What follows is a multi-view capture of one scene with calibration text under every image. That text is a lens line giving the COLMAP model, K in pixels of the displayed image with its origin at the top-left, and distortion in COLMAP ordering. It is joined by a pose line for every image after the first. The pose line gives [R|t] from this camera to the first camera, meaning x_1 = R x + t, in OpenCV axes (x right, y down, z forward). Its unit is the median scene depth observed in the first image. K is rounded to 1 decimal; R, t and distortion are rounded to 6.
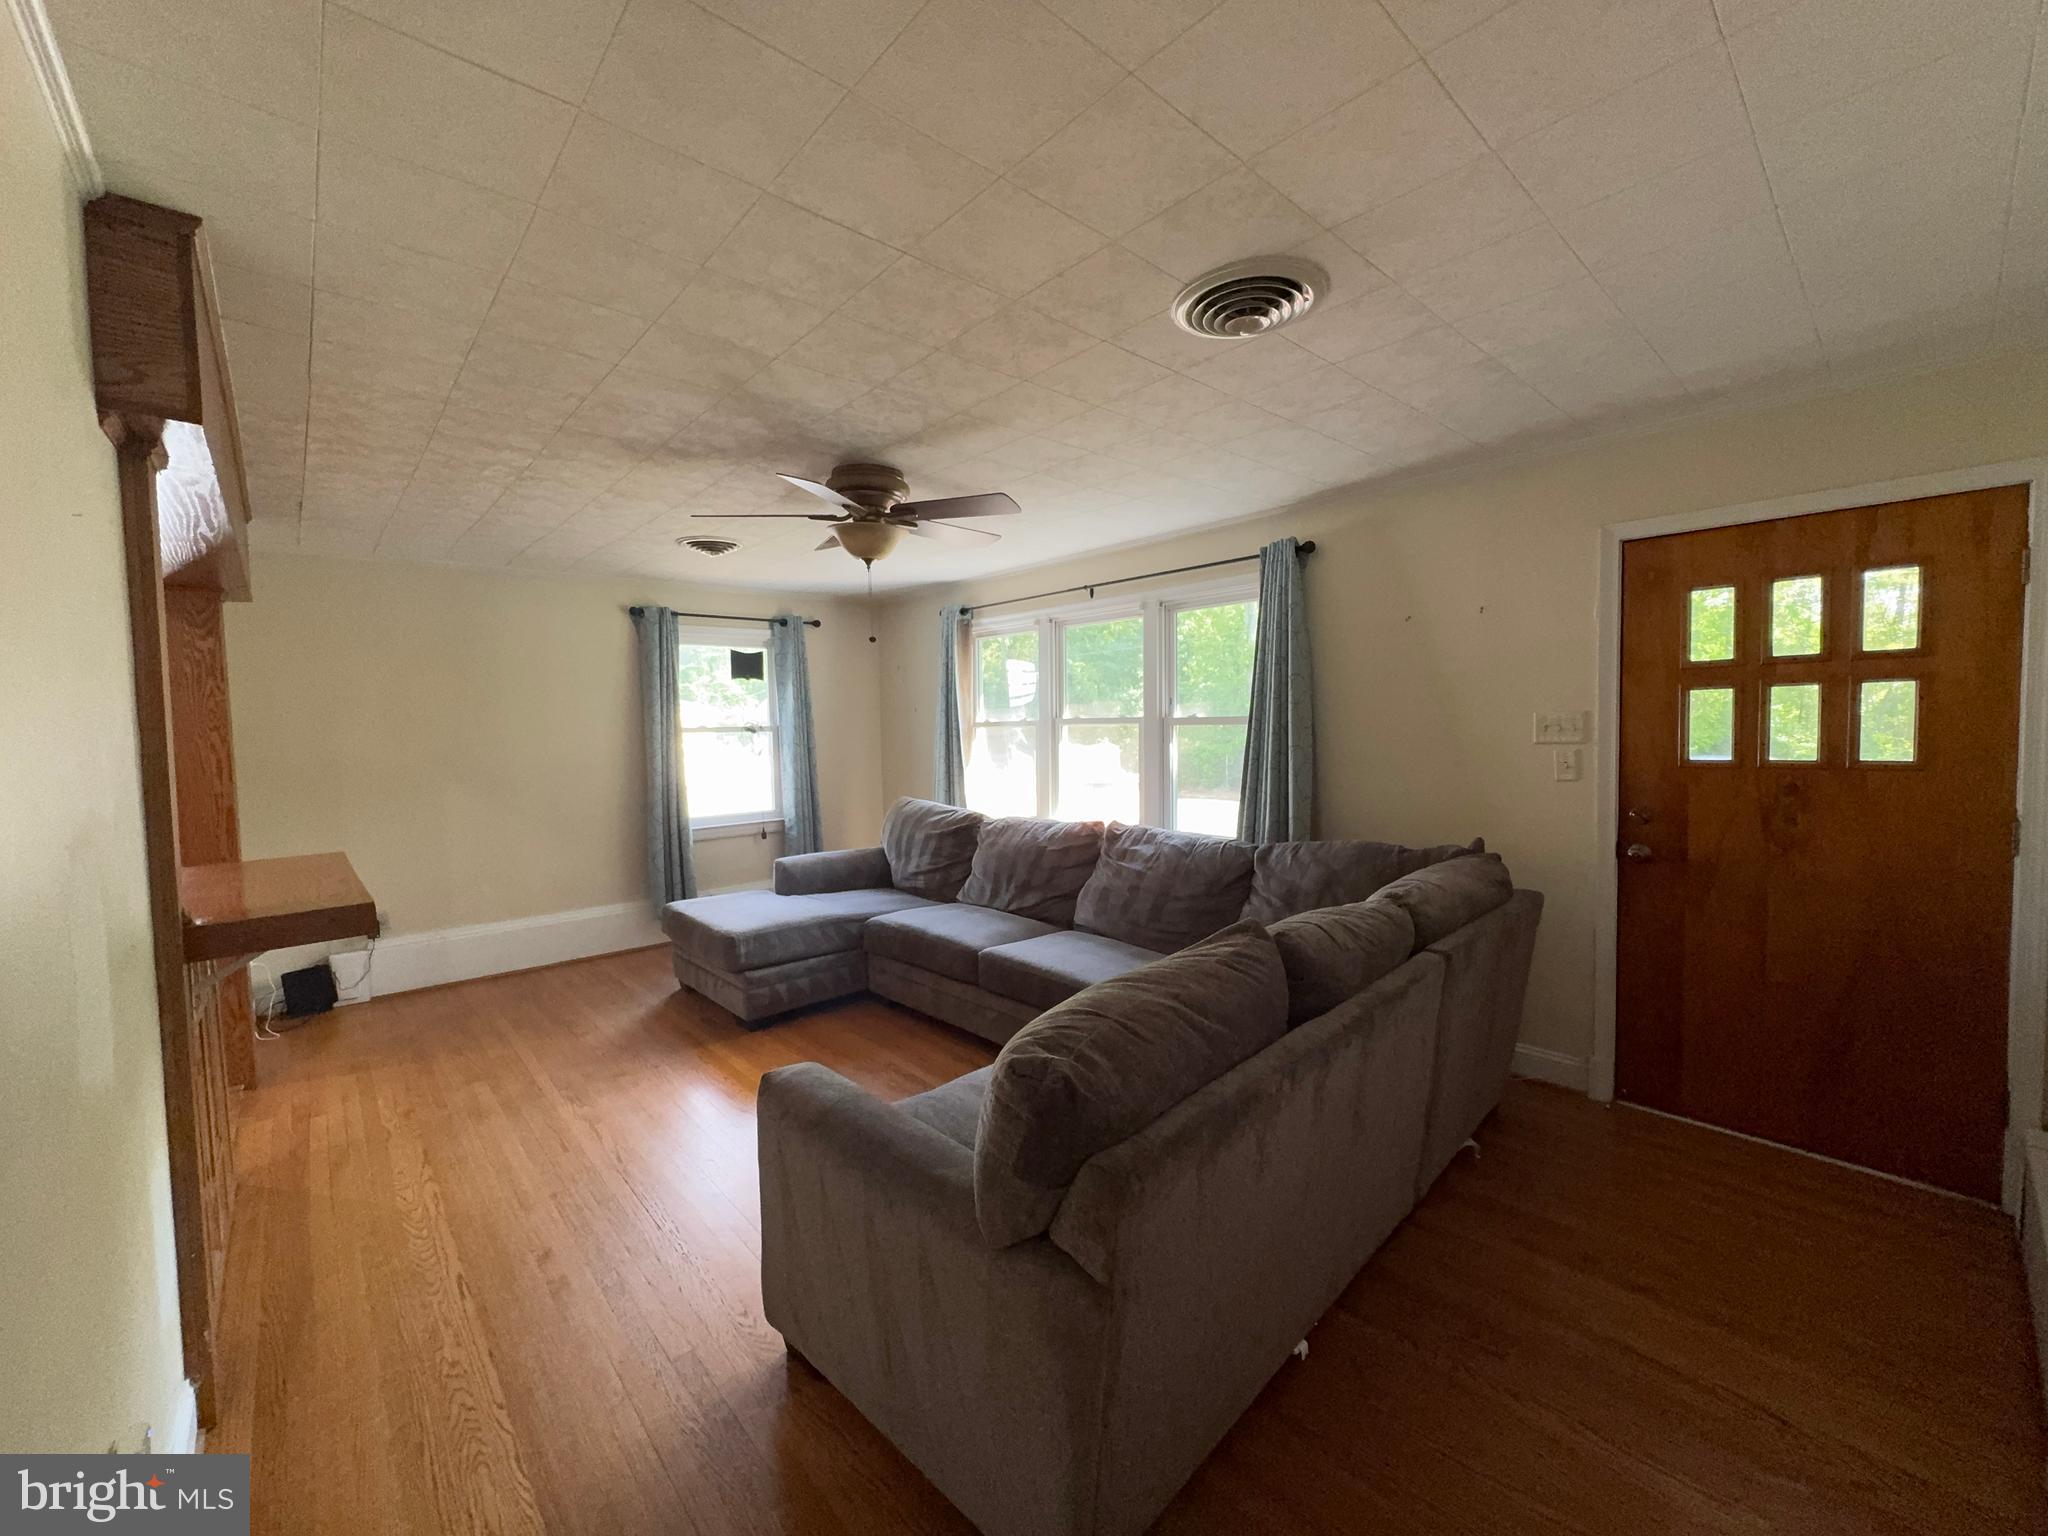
lens RADIAL K [[815.3, 0, 1028.5], [0, 815.3, 765.8], [0, 0, 1]] dist [-0.001420, 0.000421]
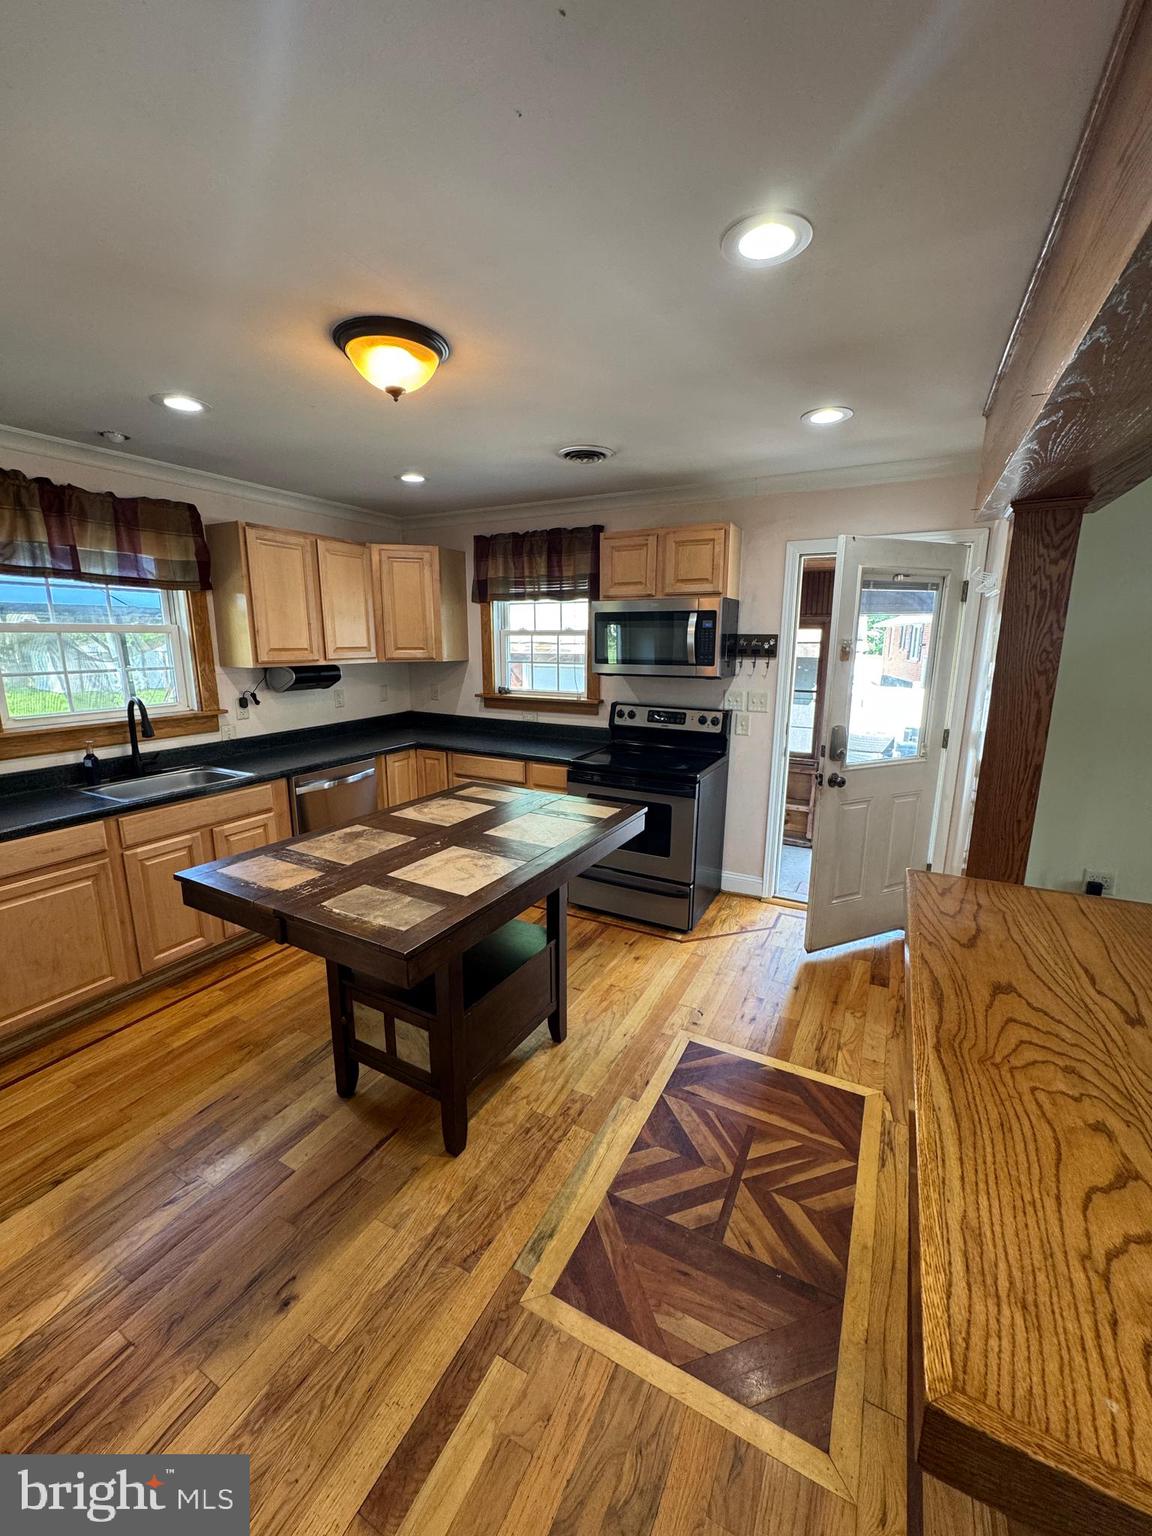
lens RADIAL K [[611.5, 0, 583.0], [0, 611.5, 770.5], [0, 0, 1]] dist [-0.001420, 0.000421]
pose [[0.343043, 0.222104, -0.912683, -0.312293], [-0.060851, 0.974857, 0.214363, -0.029832], [0.937347, -0.017998, 0.347933, 0.183069]]
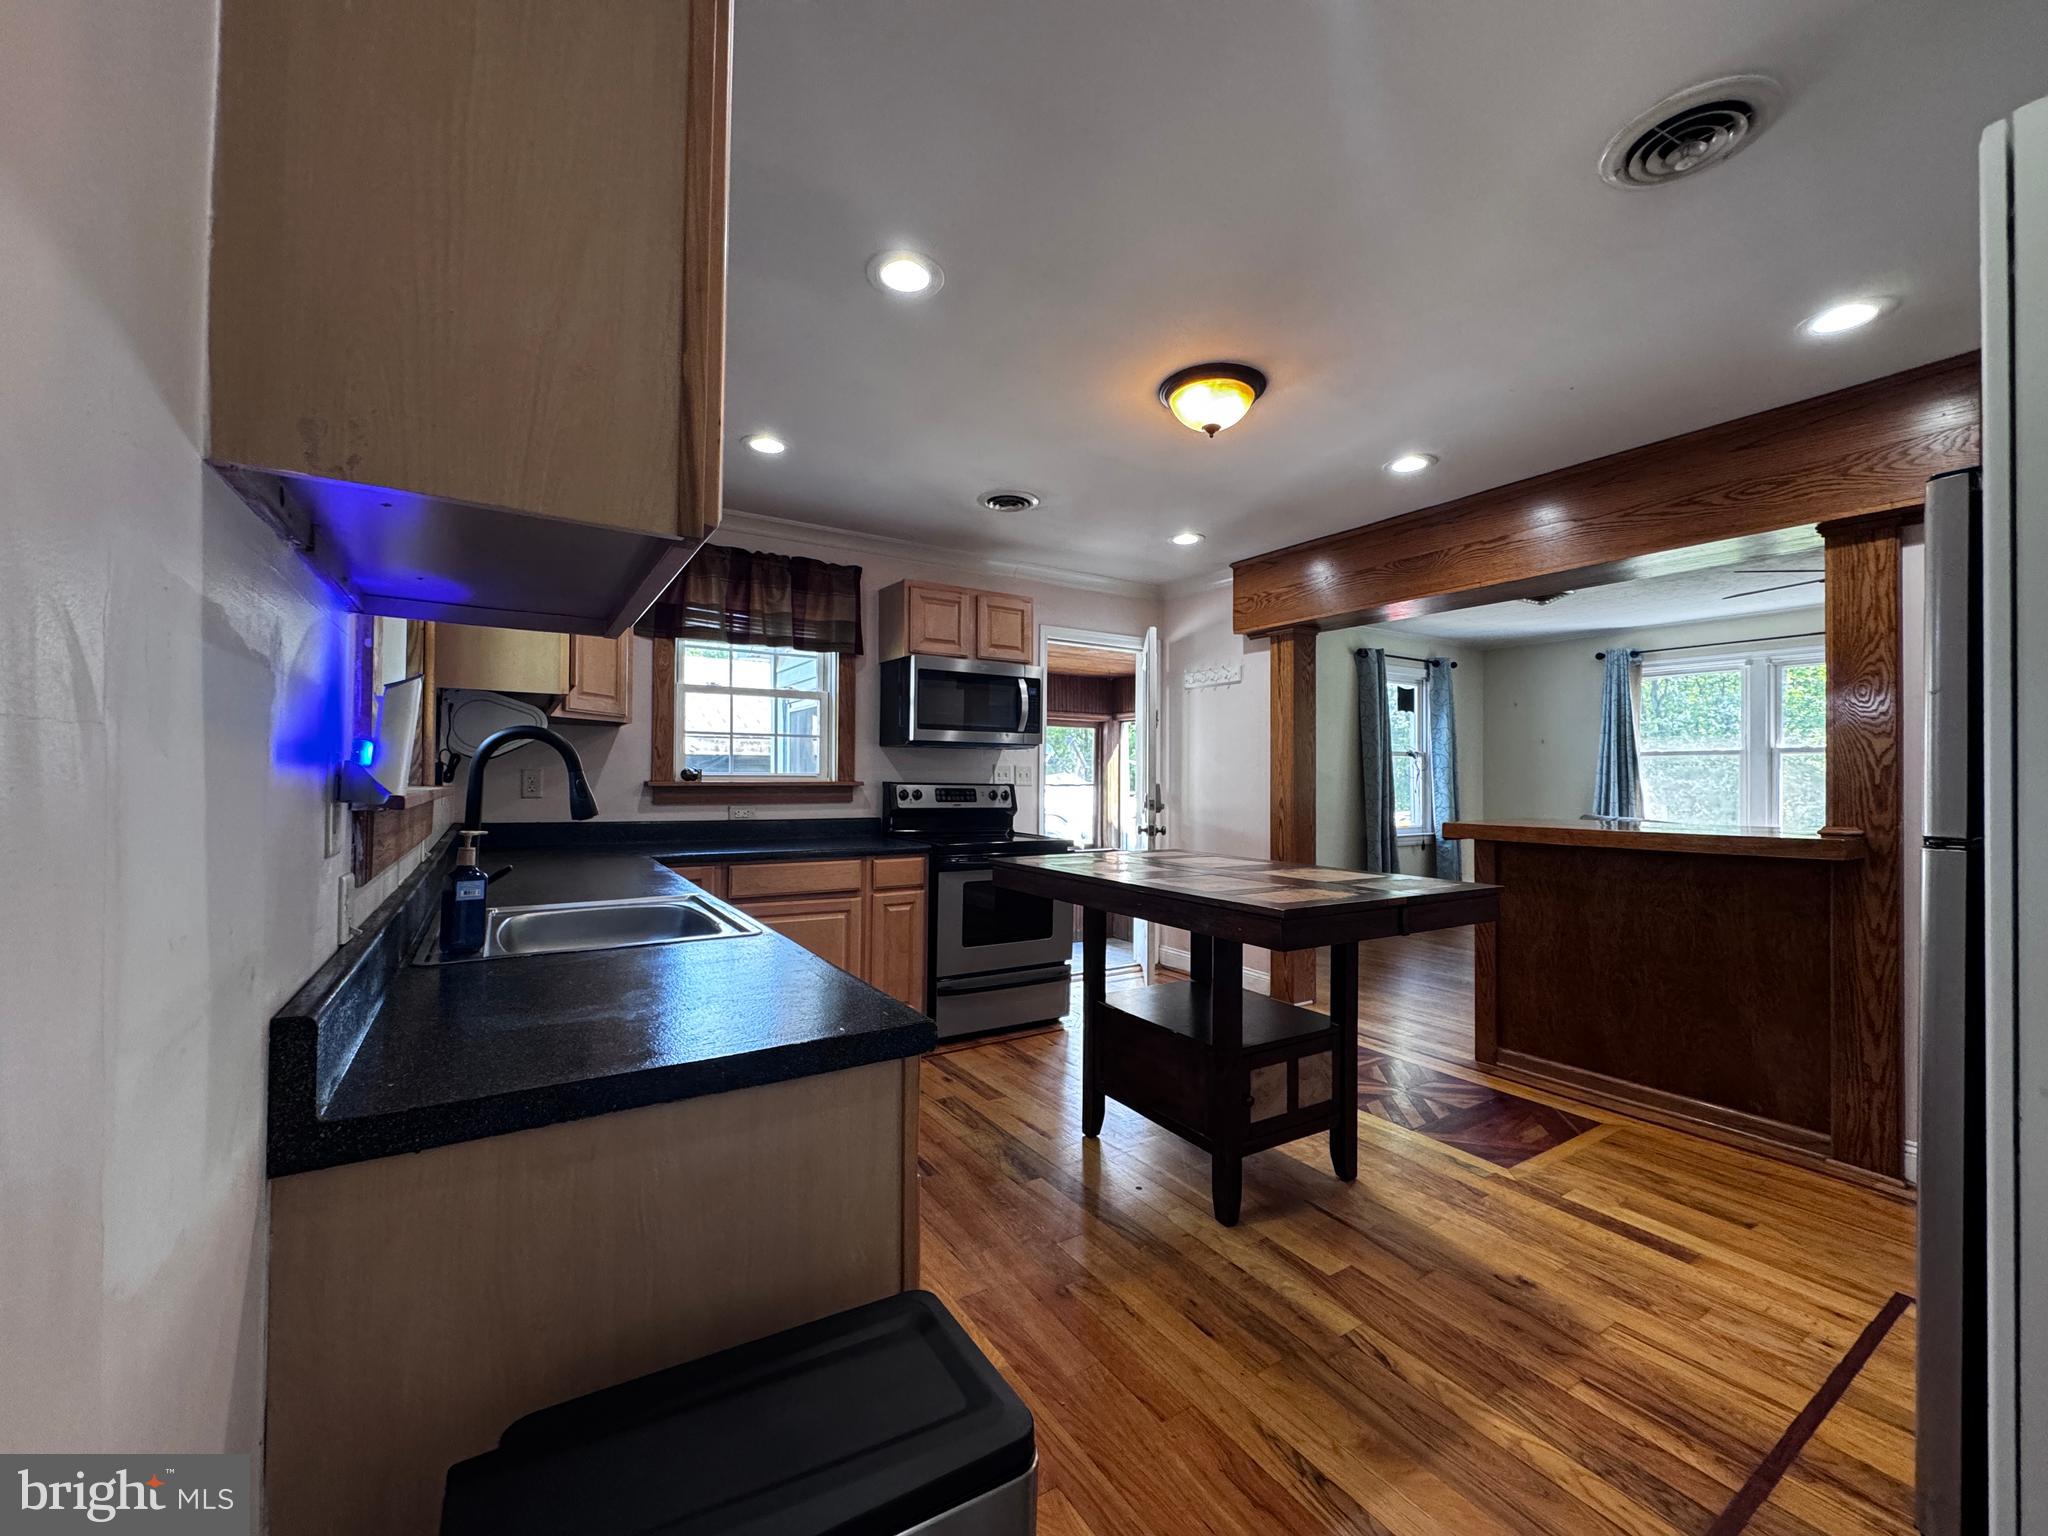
lens RADIAL K [[815.3, 0, 1022.0], [0, 815.3, 763.4], [0, 0, 1]] dist [-0.001420, 0.000421]
pose [[0.985704, 0.025769, -0.166503, -0.694496], [-0.037130, 0.997162, -0.065489, 0.064852], [0.164343, 0.070735, 0.983864, -0.231777]]
